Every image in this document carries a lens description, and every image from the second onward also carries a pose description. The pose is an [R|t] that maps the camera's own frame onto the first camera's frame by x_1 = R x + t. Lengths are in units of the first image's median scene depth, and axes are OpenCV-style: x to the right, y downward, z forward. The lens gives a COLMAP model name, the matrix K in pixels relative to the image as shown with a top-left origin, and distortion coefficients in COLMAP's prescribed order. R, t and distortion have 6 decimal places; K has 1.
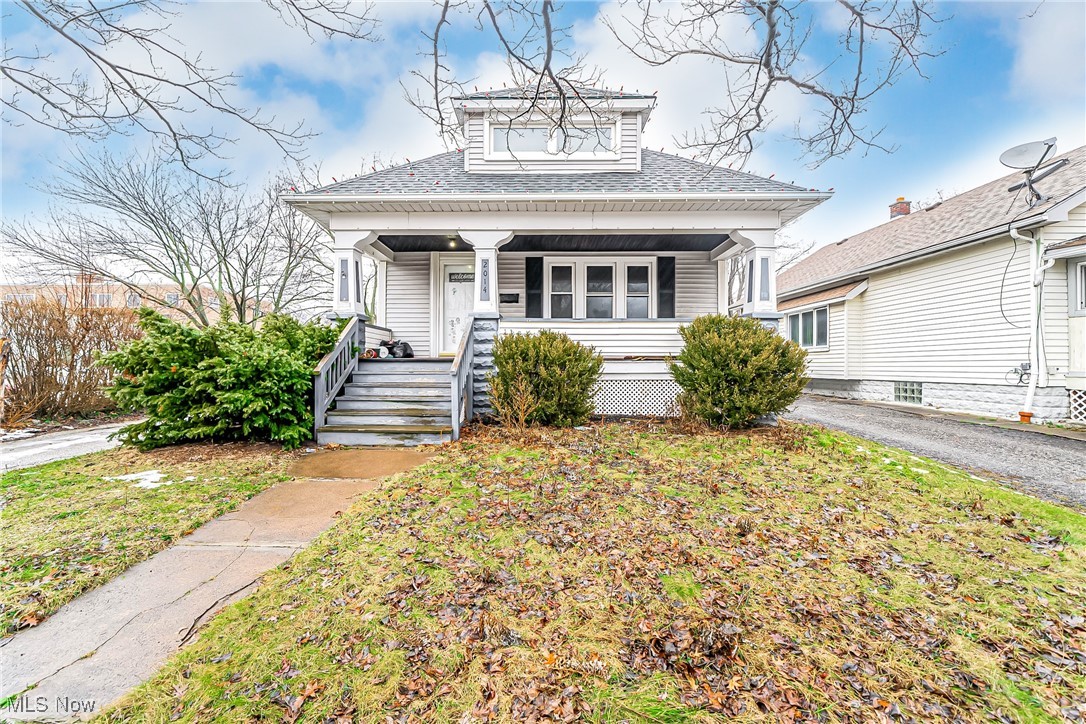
lens RADIAL K [[406.9, 0, 538.5], [0, 406.9, 358.3], [0, 0, 1]] dist [-0.001055, 0.000031]
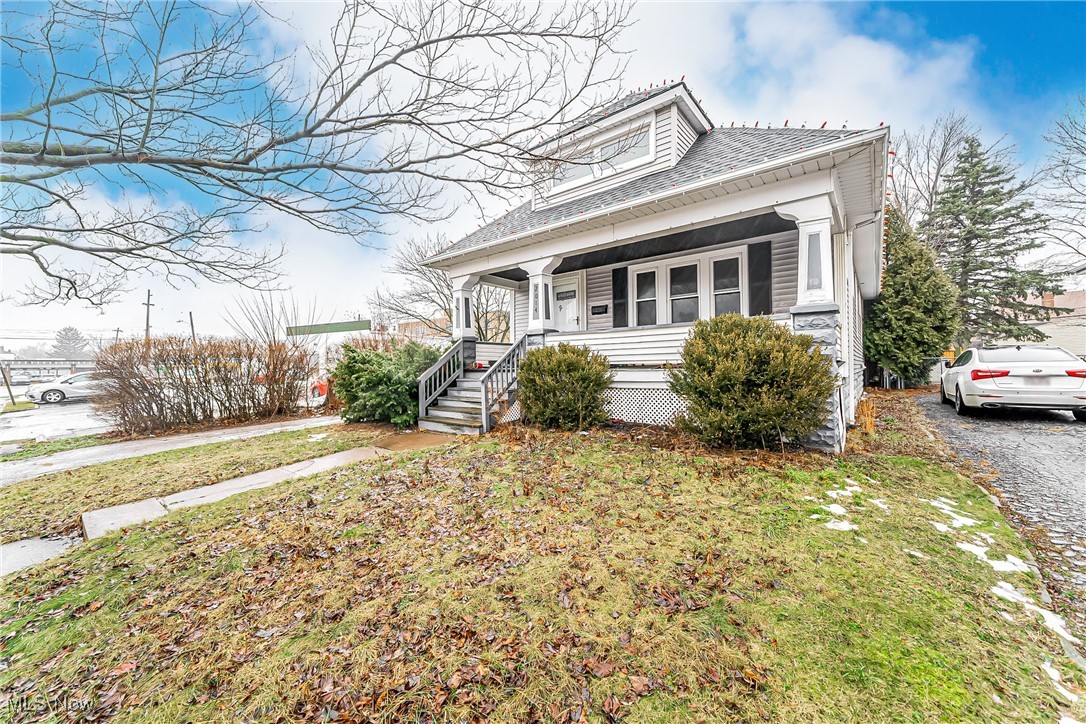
lens RADIAL K [[406.9, 0, 551.3], [0, 406.9, 358.7], [0, 0, 1]] dist [-0.001055, 0.000031]
pose [[0.801990, -0.025308, -0.596802, 0.564427], [0.022208, 0.999675, -0.012549, -0.010115], [0.596925, -0.003189, 0.802291, 0.076630]]
